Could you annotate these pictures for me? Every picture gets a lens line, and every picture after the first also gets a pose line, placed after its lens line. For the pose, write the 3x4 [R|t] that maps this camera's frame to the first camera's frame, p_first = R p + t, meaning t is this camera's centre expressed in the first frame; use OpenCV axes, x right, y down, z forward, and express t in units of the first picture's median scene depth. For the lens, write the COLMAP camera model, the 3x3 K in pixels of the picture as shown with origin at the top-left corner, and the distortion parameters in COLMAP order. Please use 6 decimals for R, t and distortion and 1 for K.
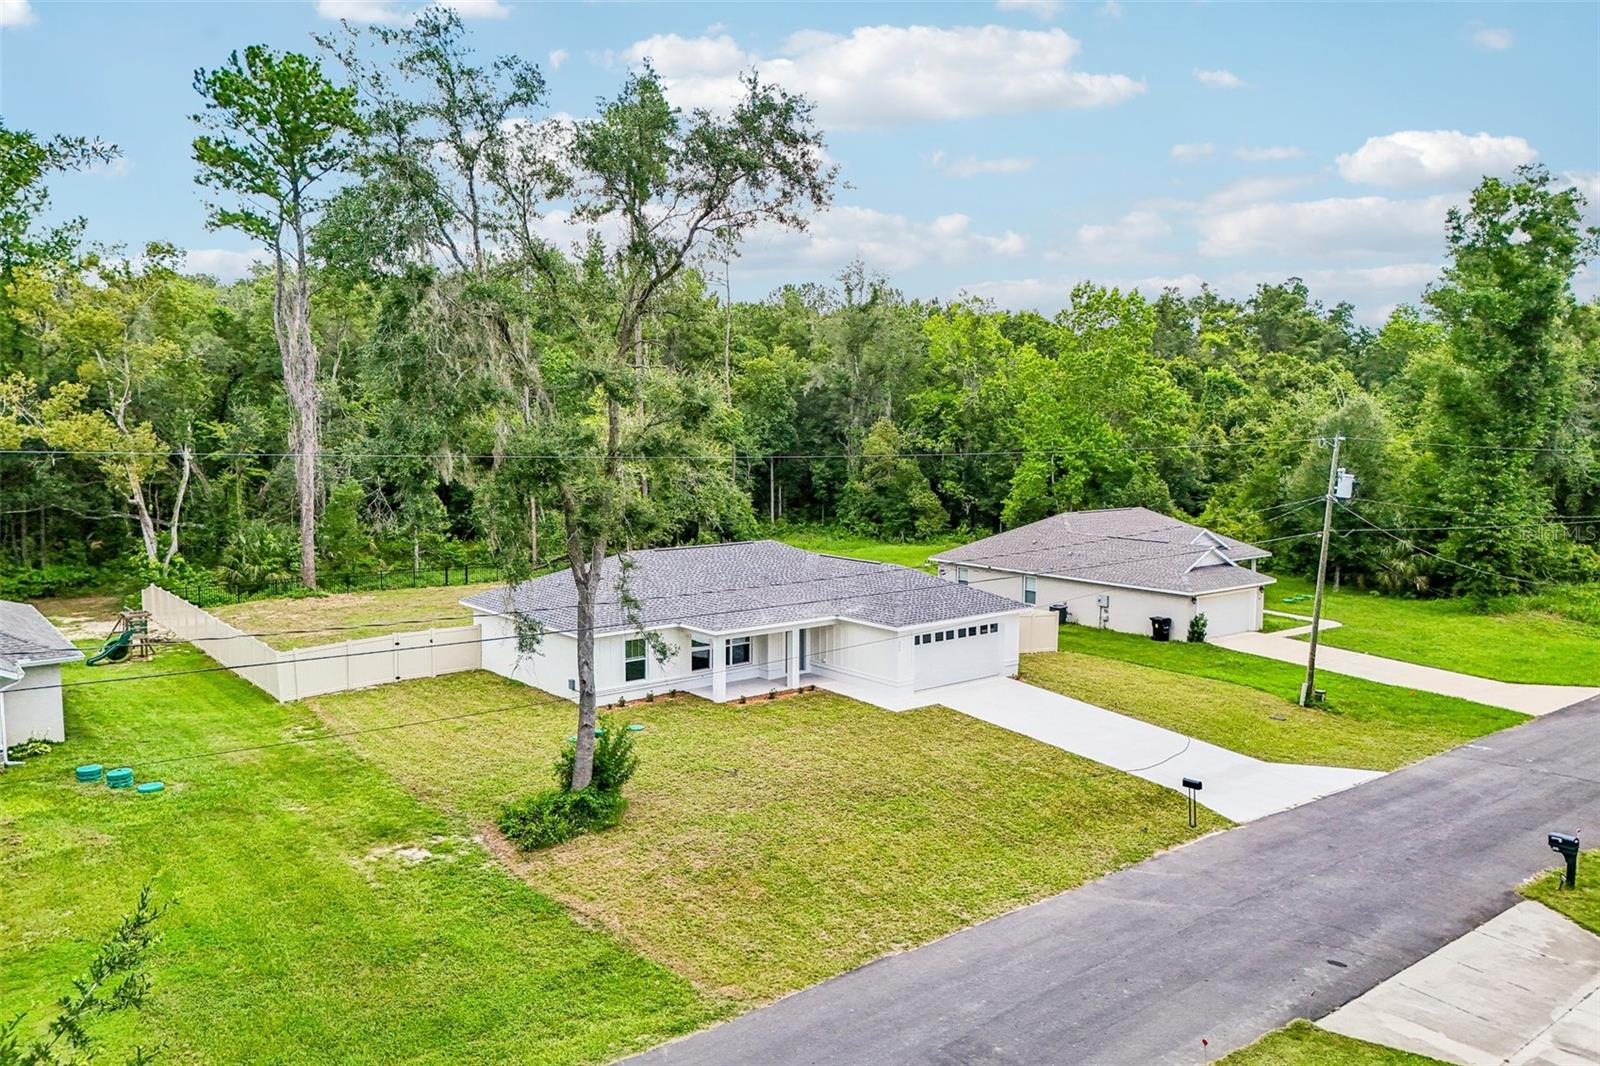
lens RADIAL K [[1137.0, 0, 800.0], [0, 1137.0, 533.0], [0, 0, 1]] dist [-0.065080, -0.000519]
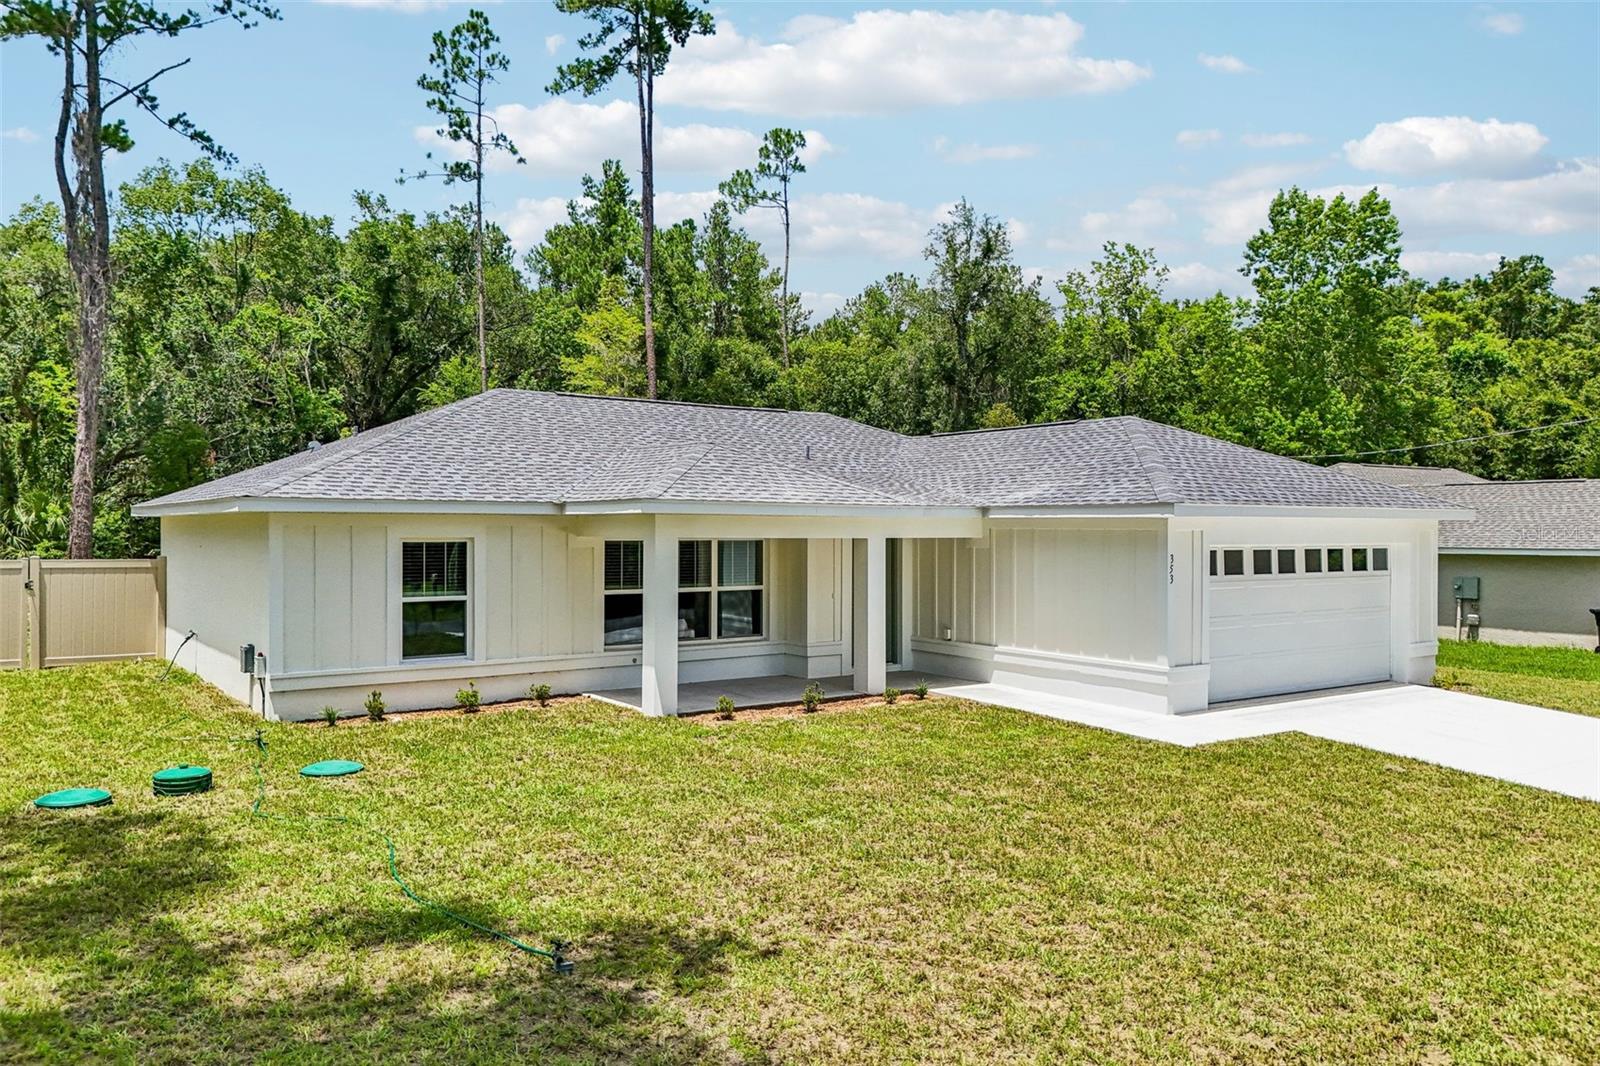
lens RADIAL K [[1178.9, 0, 800.0], [0, 1178.9, 533.0], [0, 0, 1]] dist [0.076644, -0.095886]
pose [[0.998056, 0.000774, -0.062326, -0.004915], [-0.006463, 0.995818, -0.091133, 0.114428], [0.061994, 0.091359, 0.993886, 0.578232]]
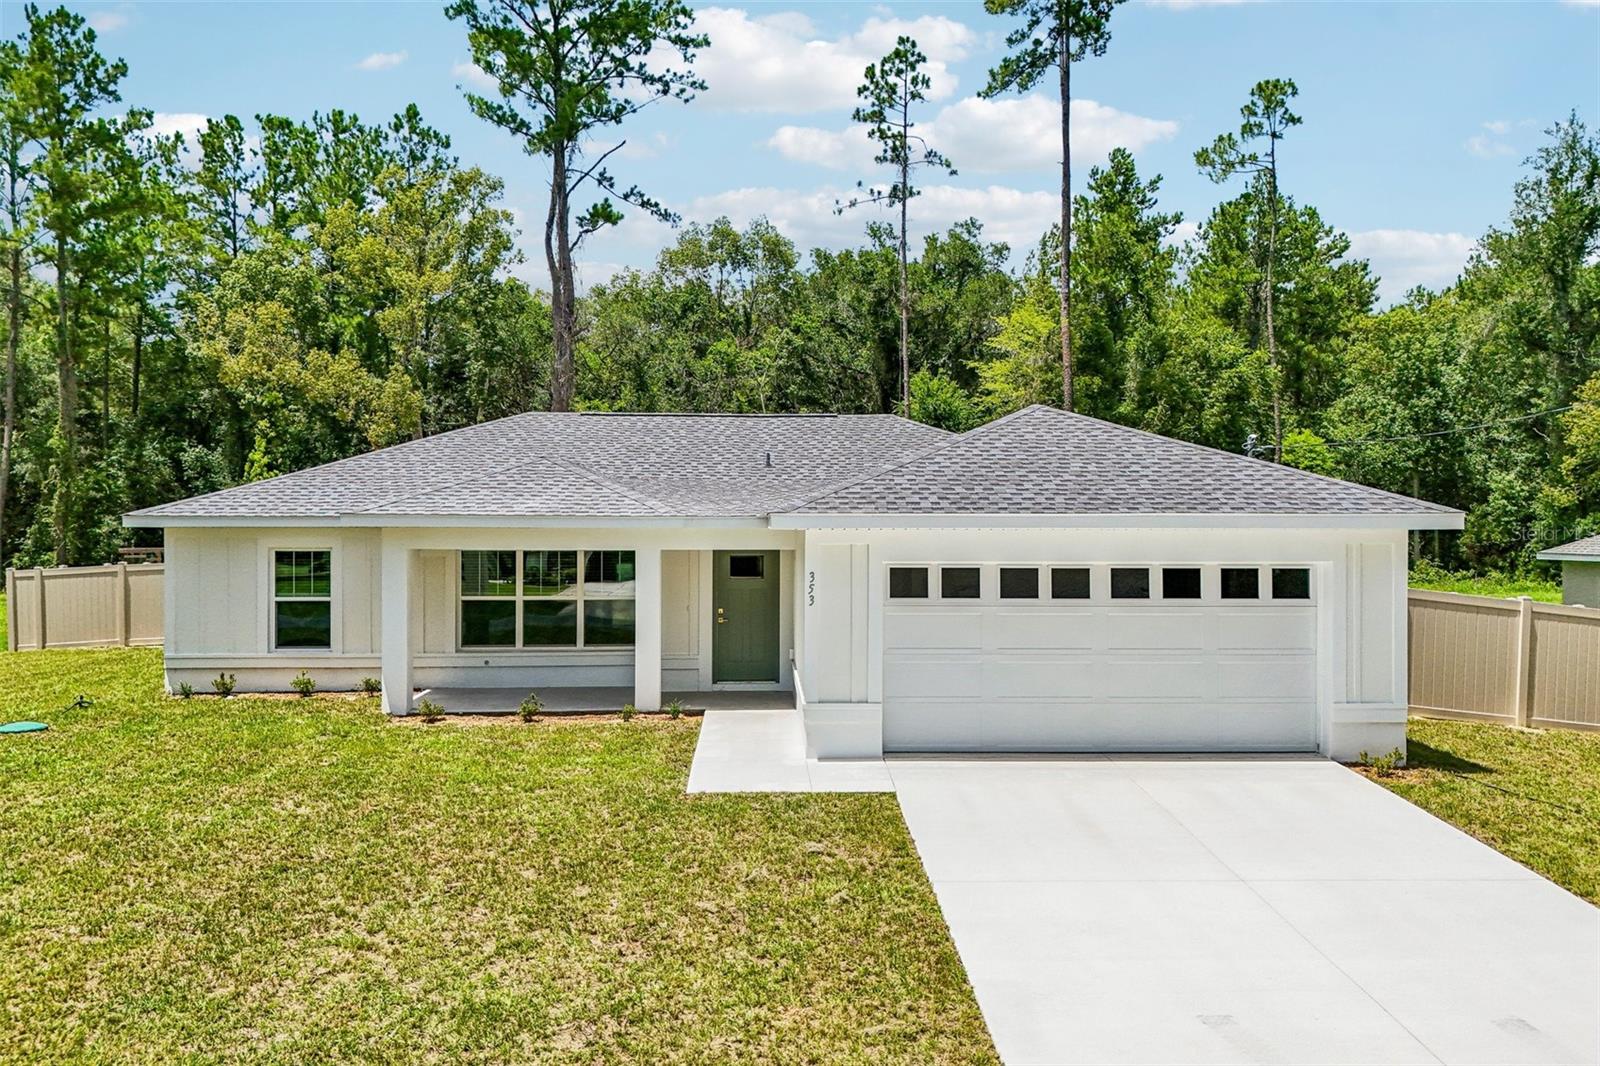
lens RADIAL K [[1178.9, 0, 800.0], [0, 1178.9, 533.0], [0, 0, 1]] dist [0.076644, -0.095886]
pose [[0.801120, 0.000132, -0.598504, 0.253485], [-0.055687, 0.995678, -0.074319, 0.100859], [0.595907, 0.092868, 0.797665, 0.691111]]
